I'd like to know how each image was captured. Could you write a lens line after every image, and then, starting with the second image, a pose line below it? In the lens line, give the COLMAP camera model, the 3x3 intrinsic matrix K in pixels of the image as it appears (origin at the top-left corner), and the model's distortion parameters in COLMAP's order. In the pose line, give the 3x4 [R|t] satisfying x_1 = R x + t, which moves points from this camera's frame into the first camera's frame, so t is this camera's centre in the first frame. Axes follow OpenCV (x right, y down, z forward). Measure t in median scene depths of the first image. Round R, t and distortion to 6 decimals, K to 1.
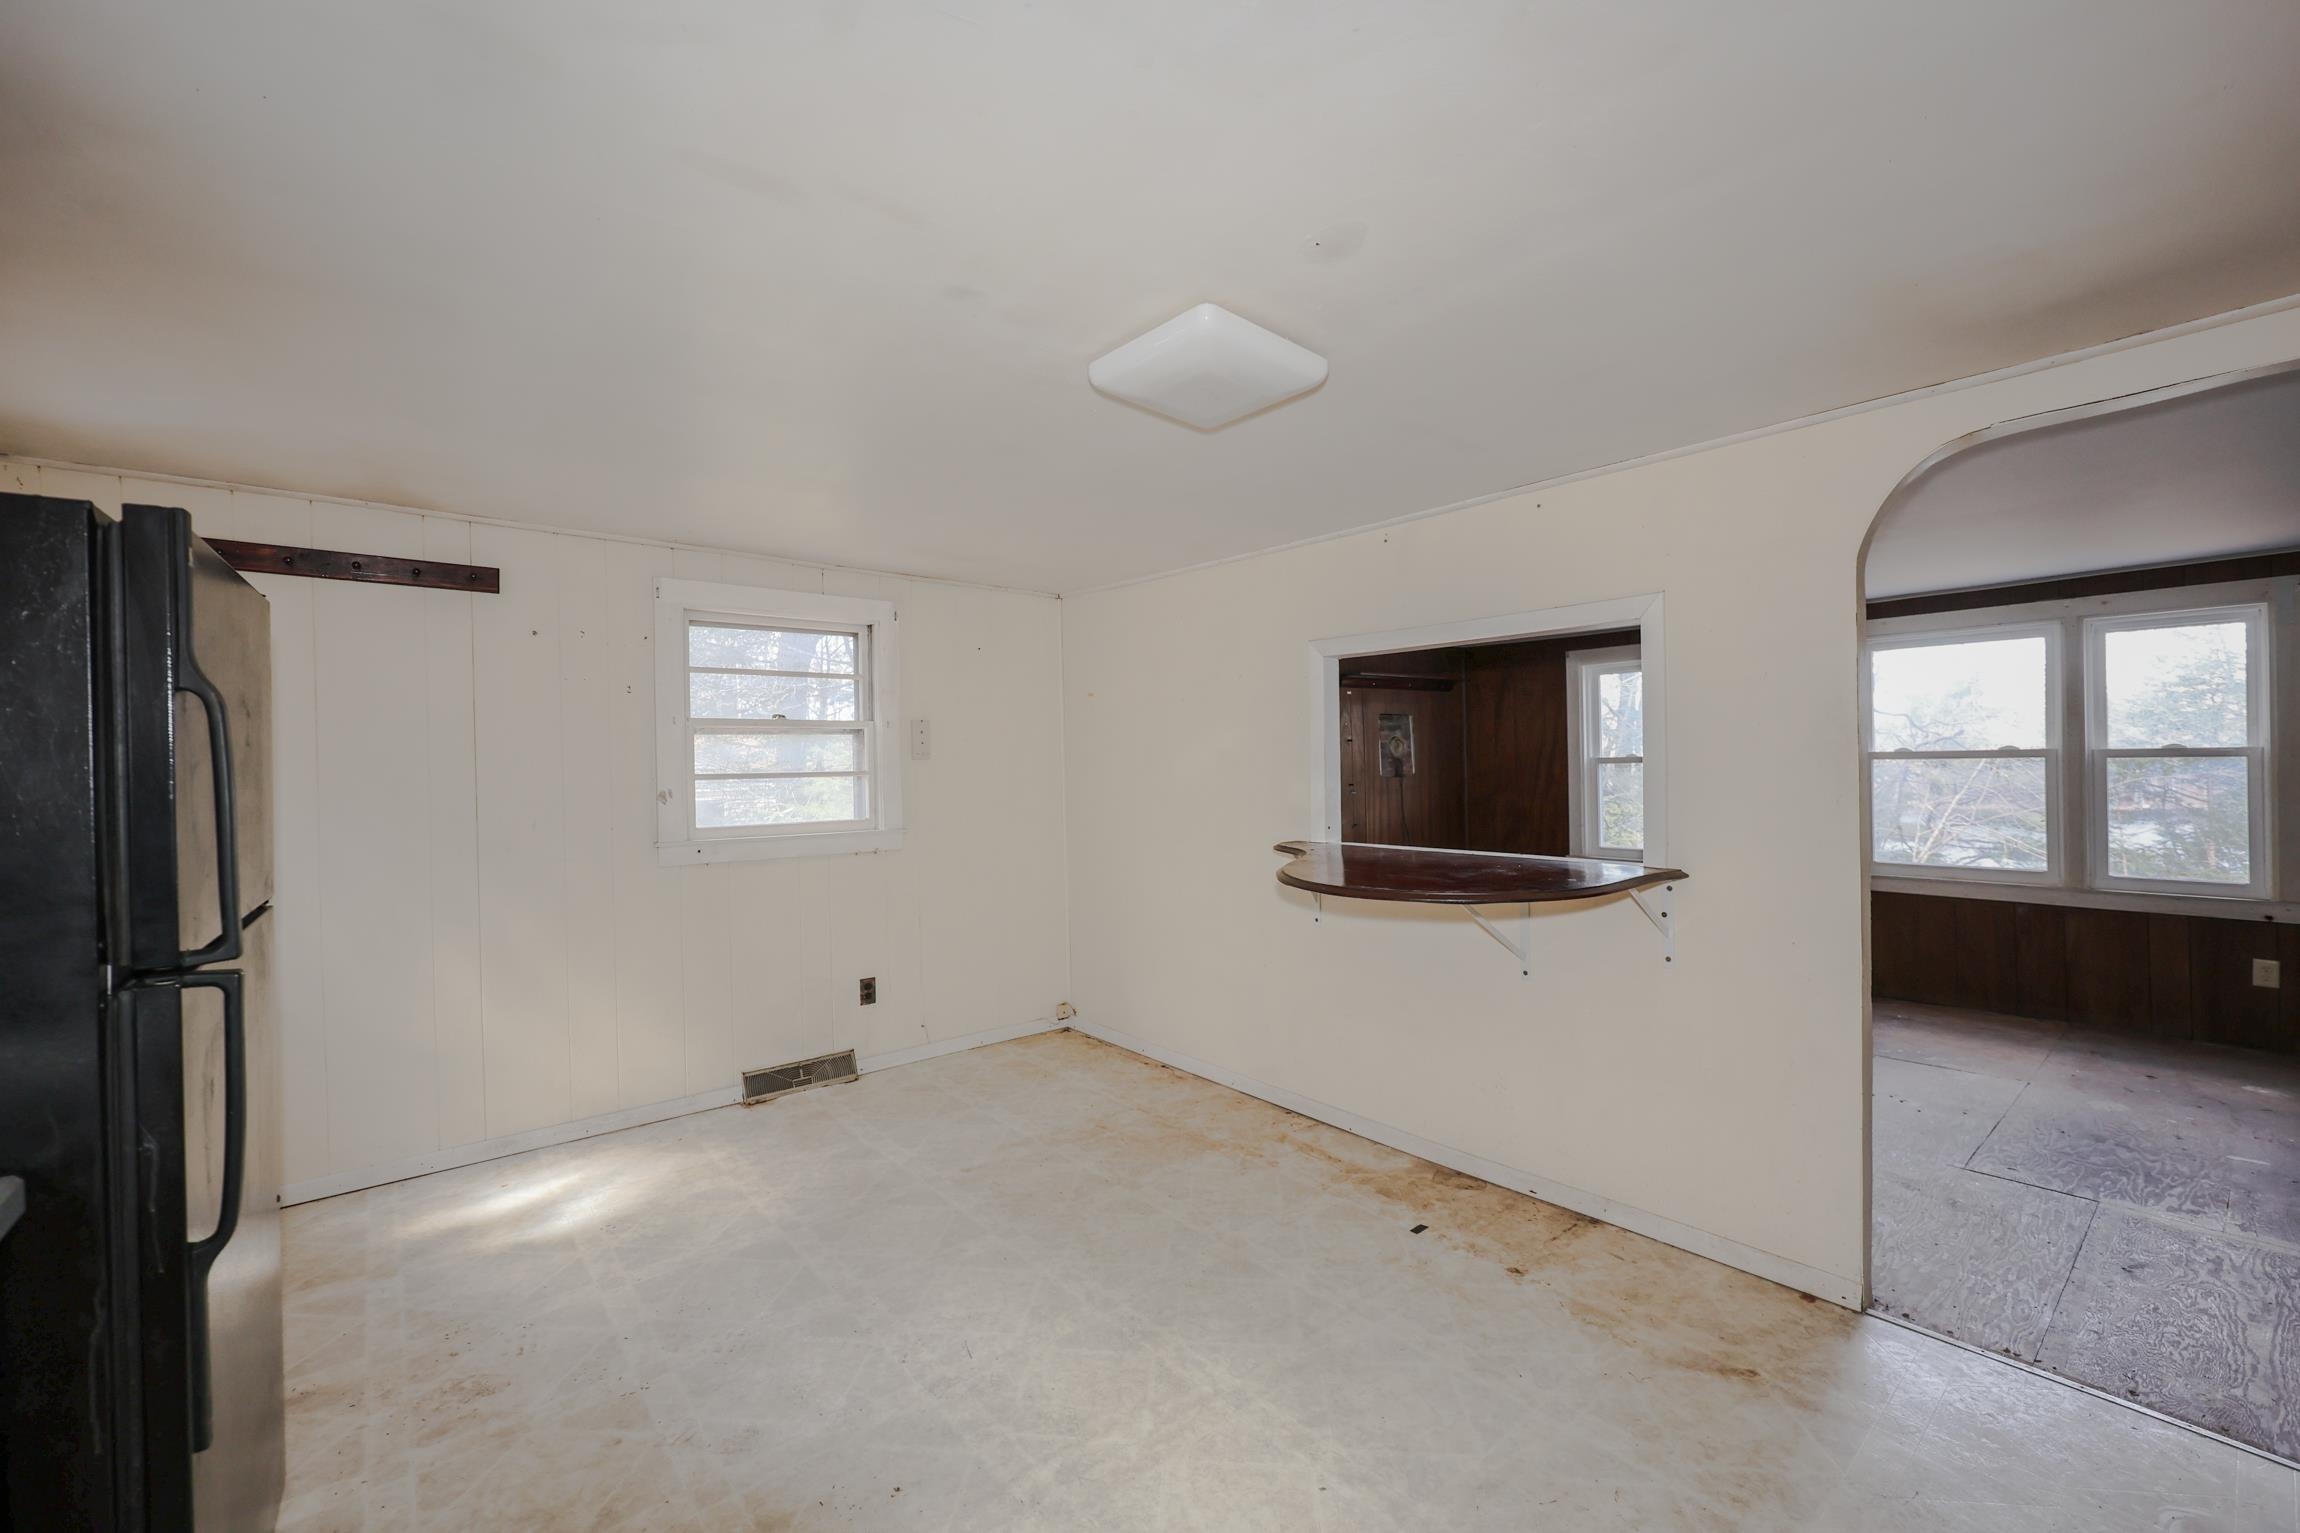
lens RADIAL K [[941.3, 0, 1139.0], [0, 941.3, 760.4], [0, 0, 1]] dist [-0.000470, 0.000601]
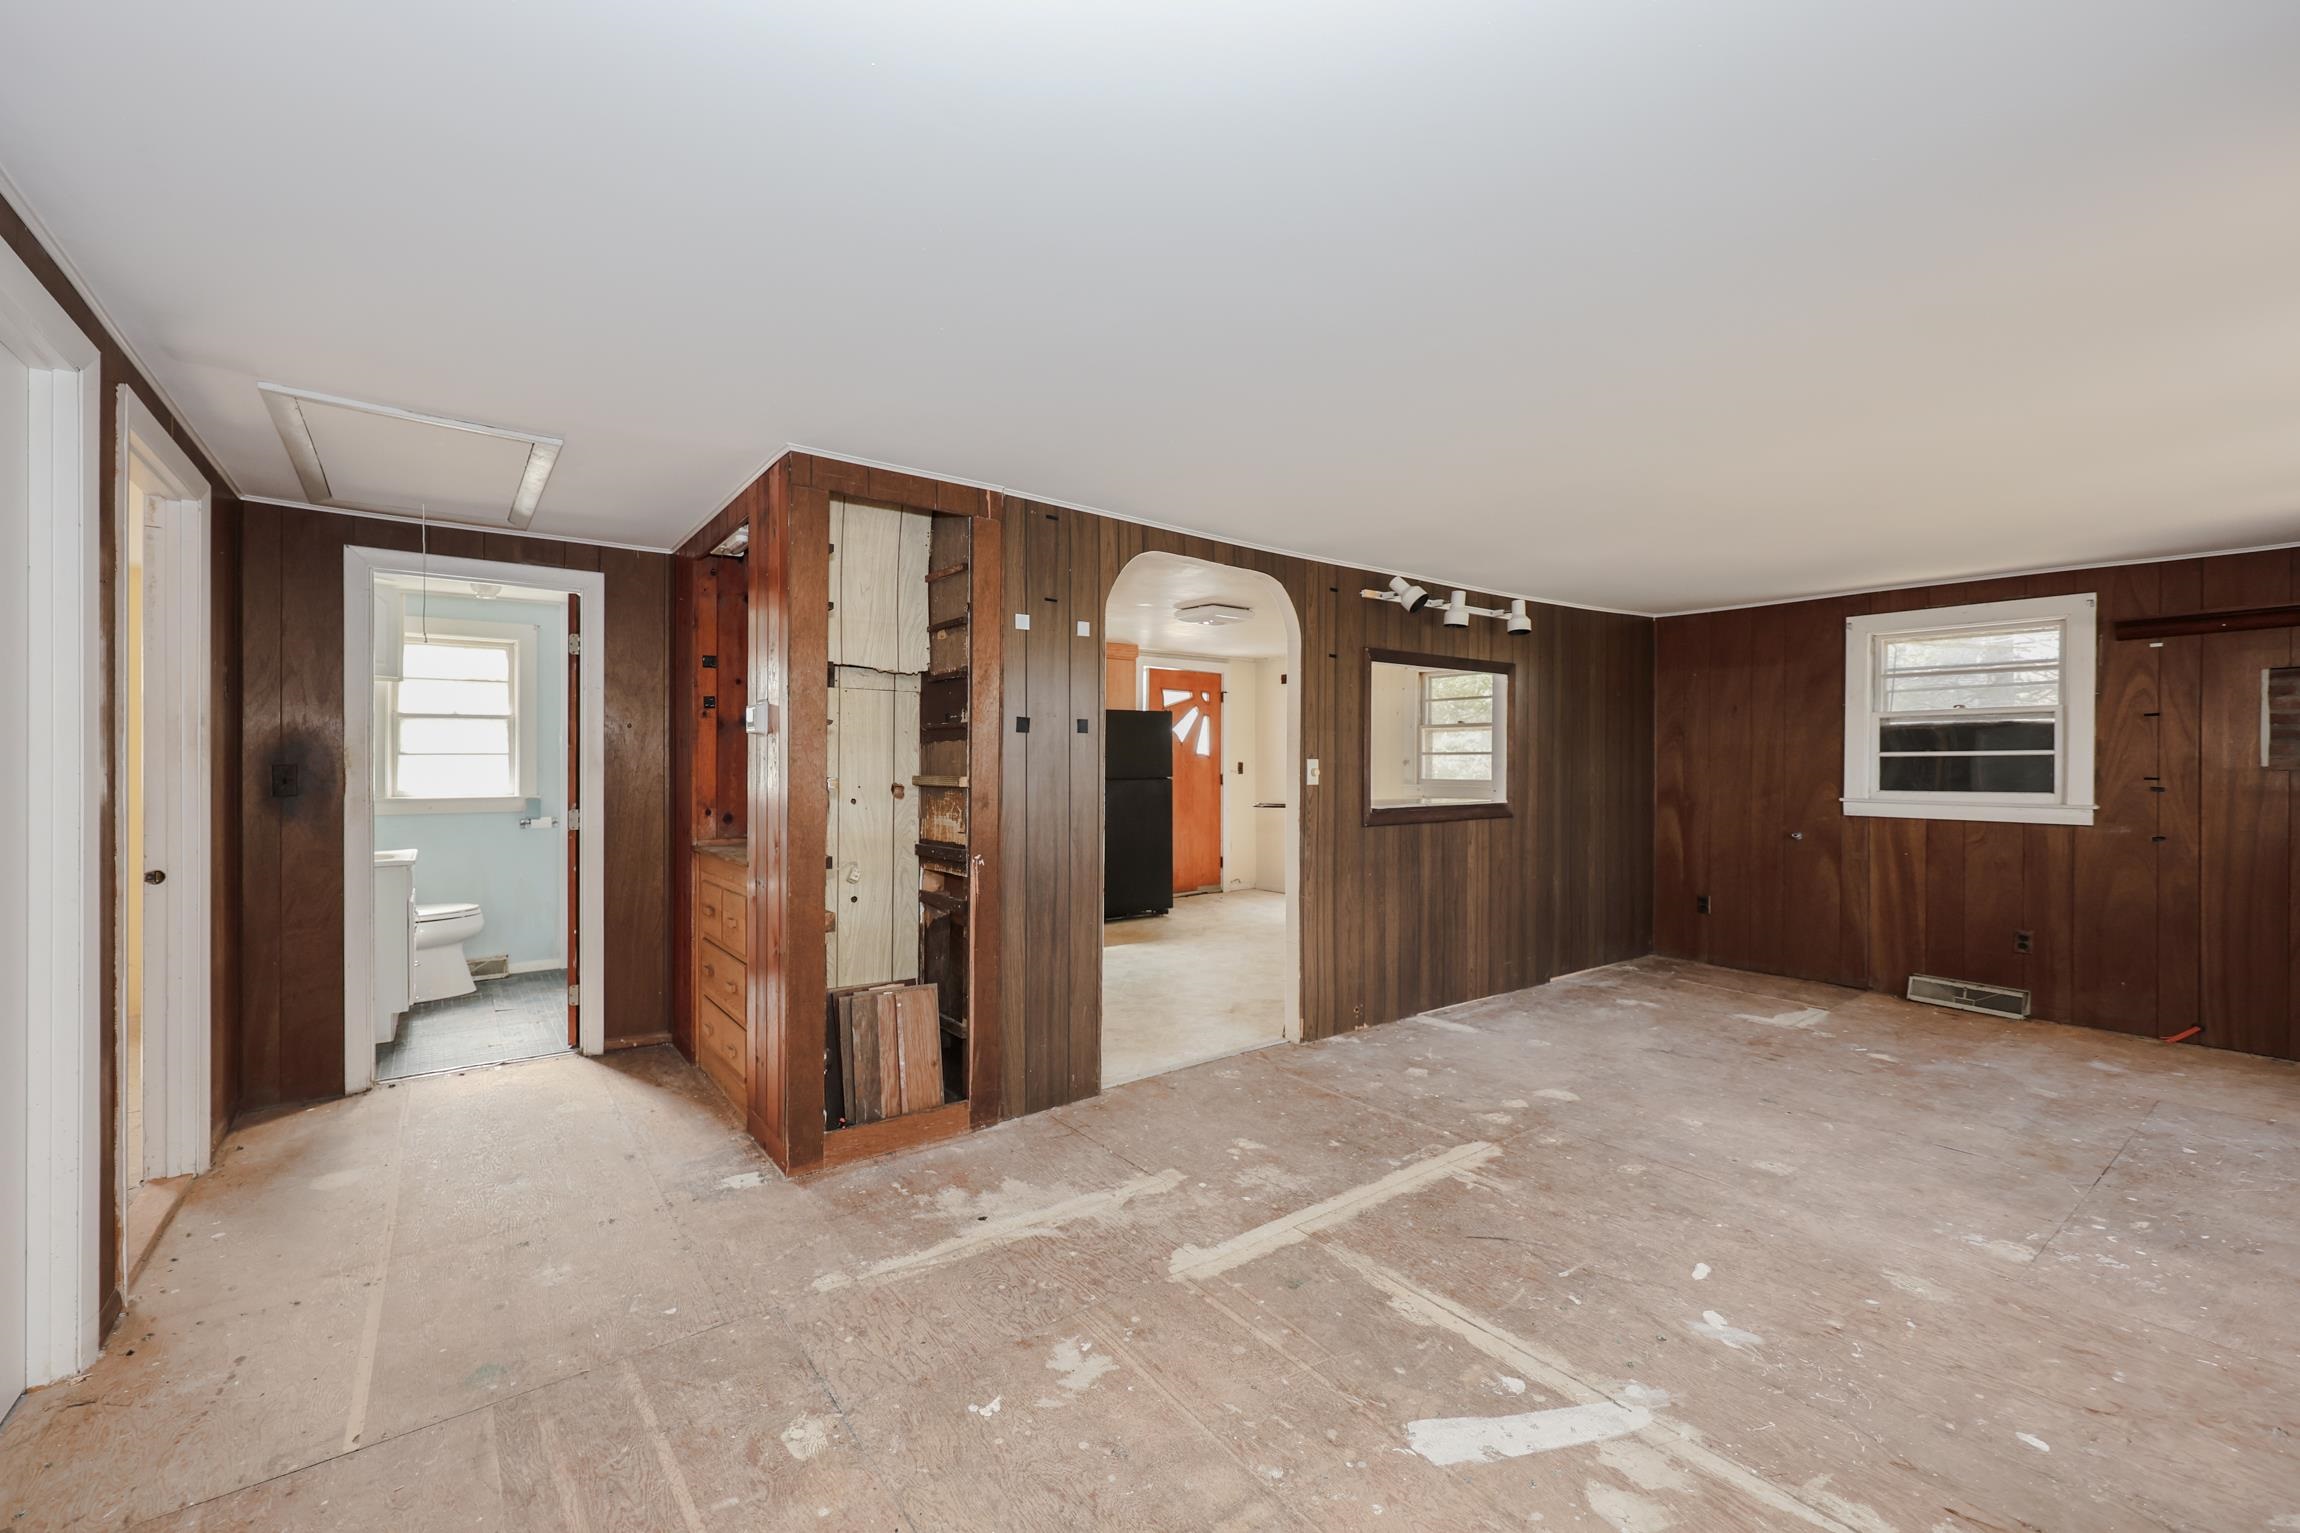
lens RADIAL K [[941.3, 0, 1135.4], [0, 941.3, 765.1], [0, 0, 1]] dist [-0.000470, 0.000601]
pose [[-0.069594, 0.018882, -0.997397, 1.621549], [0.000669, 0.999822, 0.018881, 0.004118], [0.997575, 0.000646, -0.069595, 0.518173]]
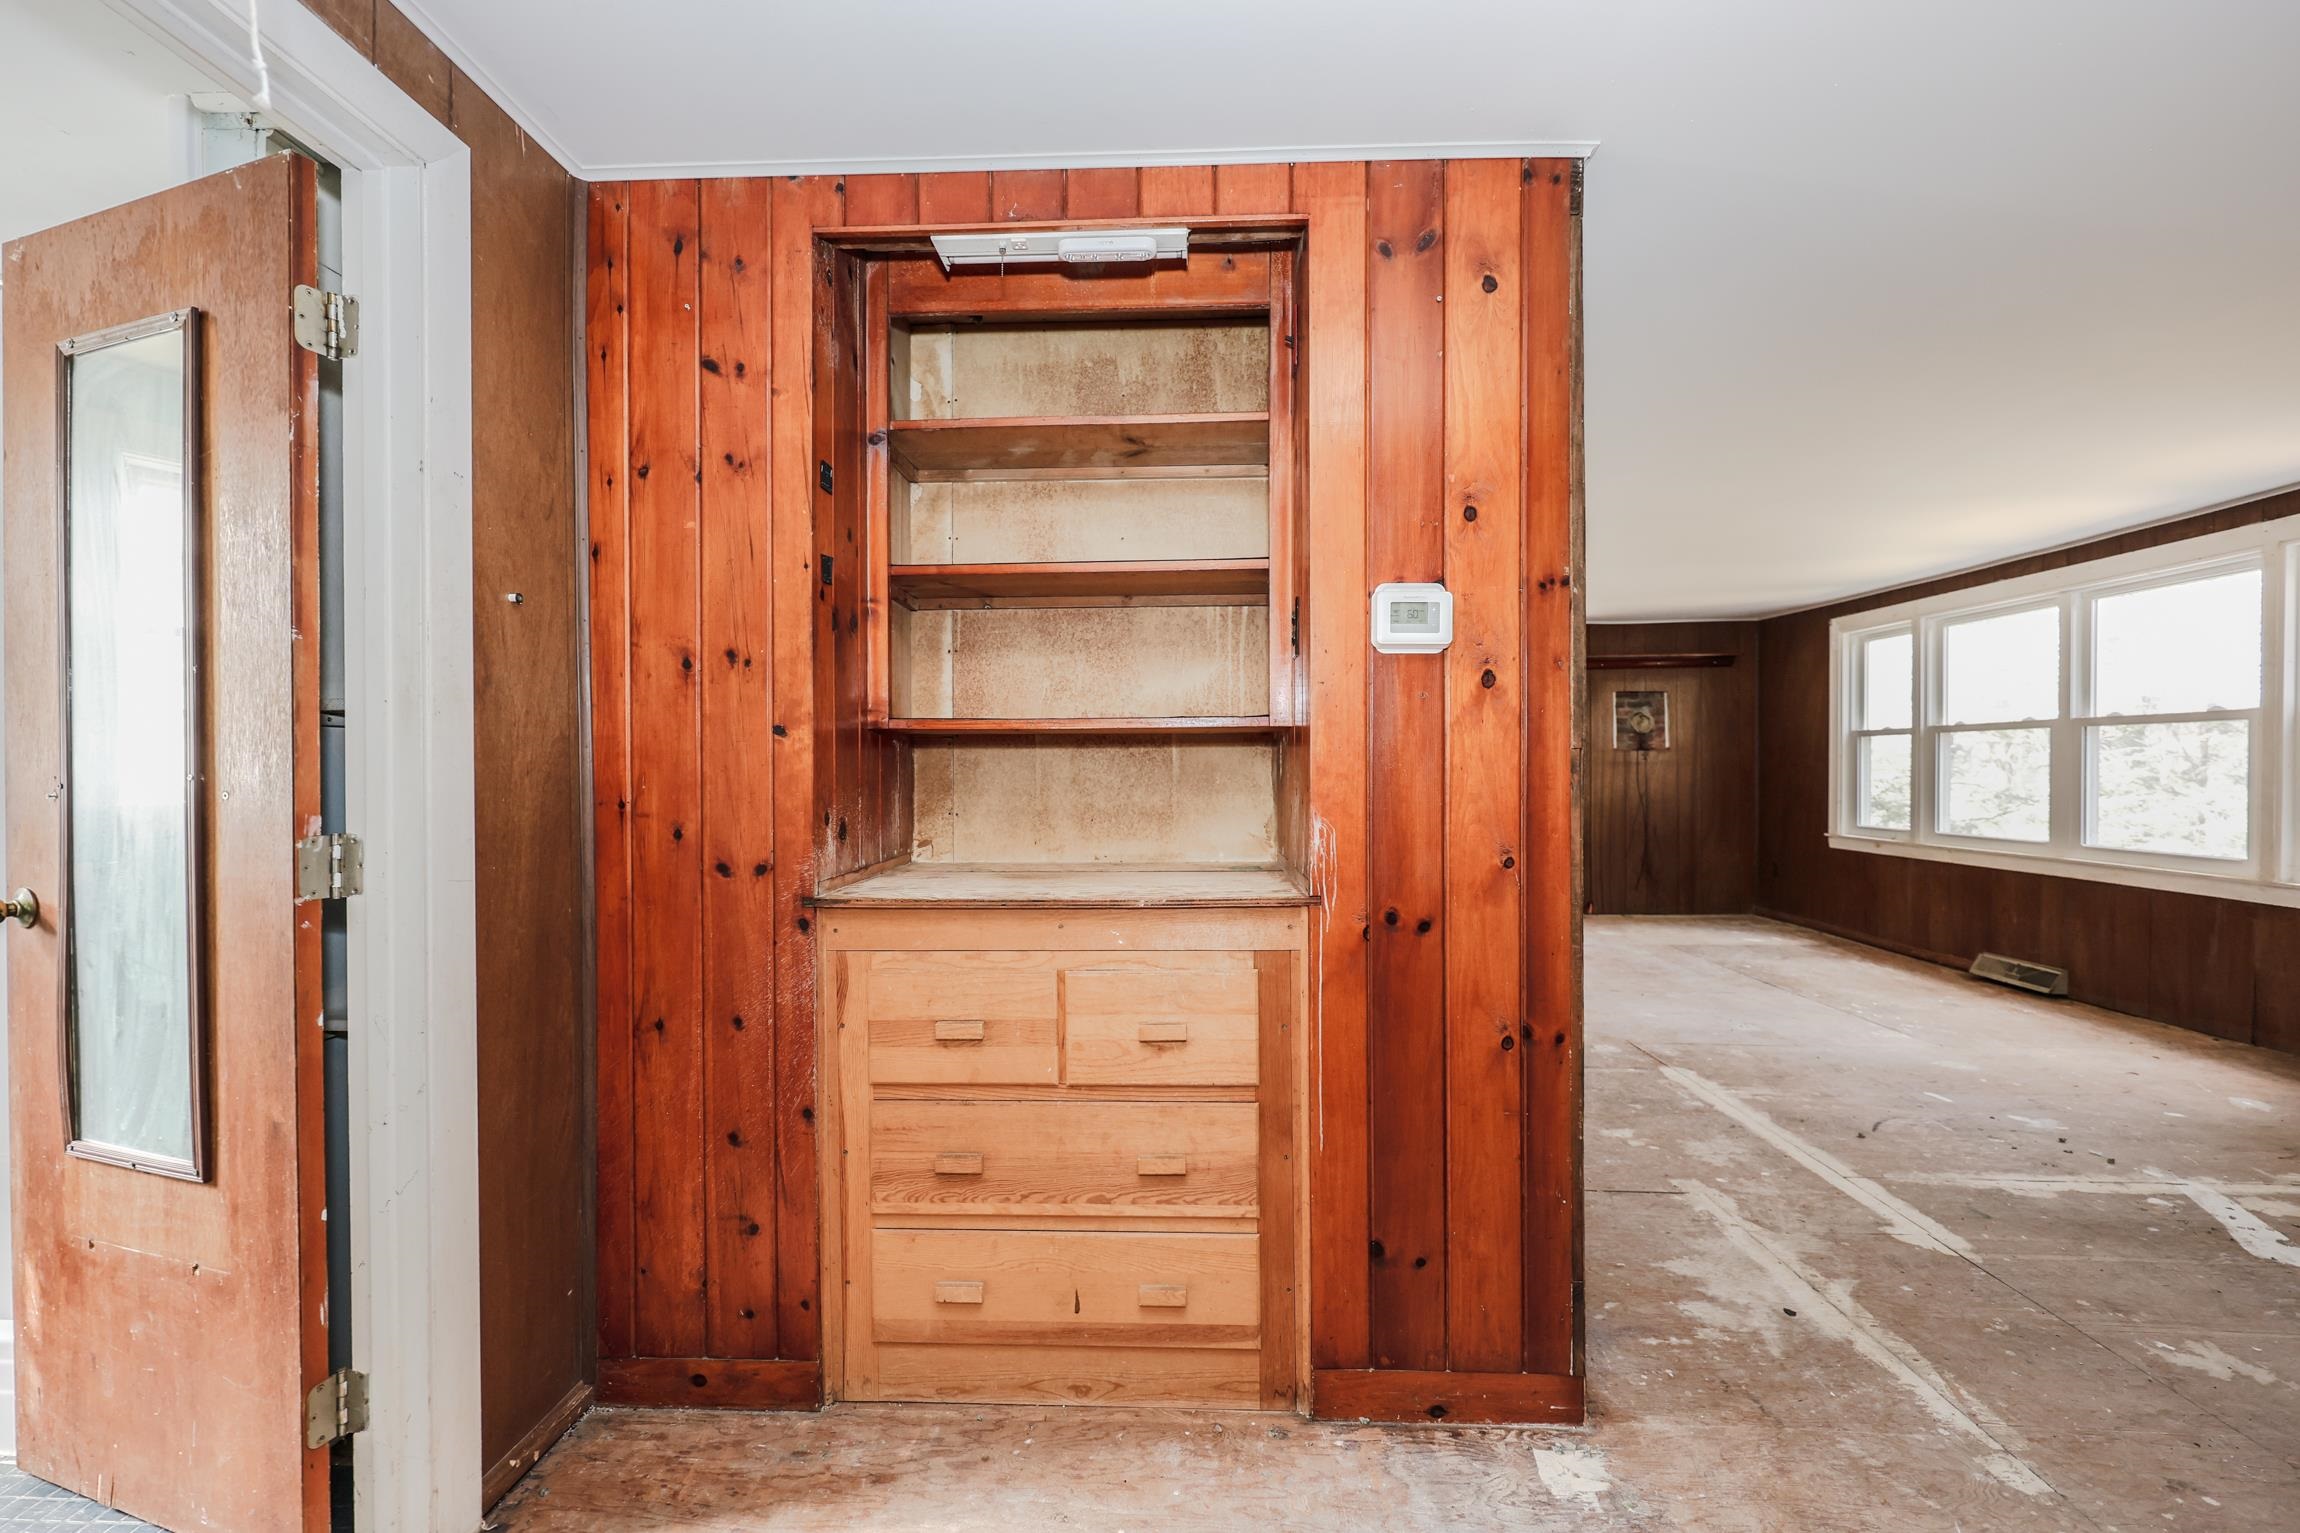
lens RADIAL K [[941.3, 0, 1110.8], [0, 941.3, 769.8], [0, 0, 1]] dist [-0.000470, 0.000601]
pose [[0.732189, 0.023953, -0.680680, 0.991469], [-0.012573, 0.999686, 0.021655, 0.042301], [0.680985, -0.007298, 0.732261, -0.318814]]
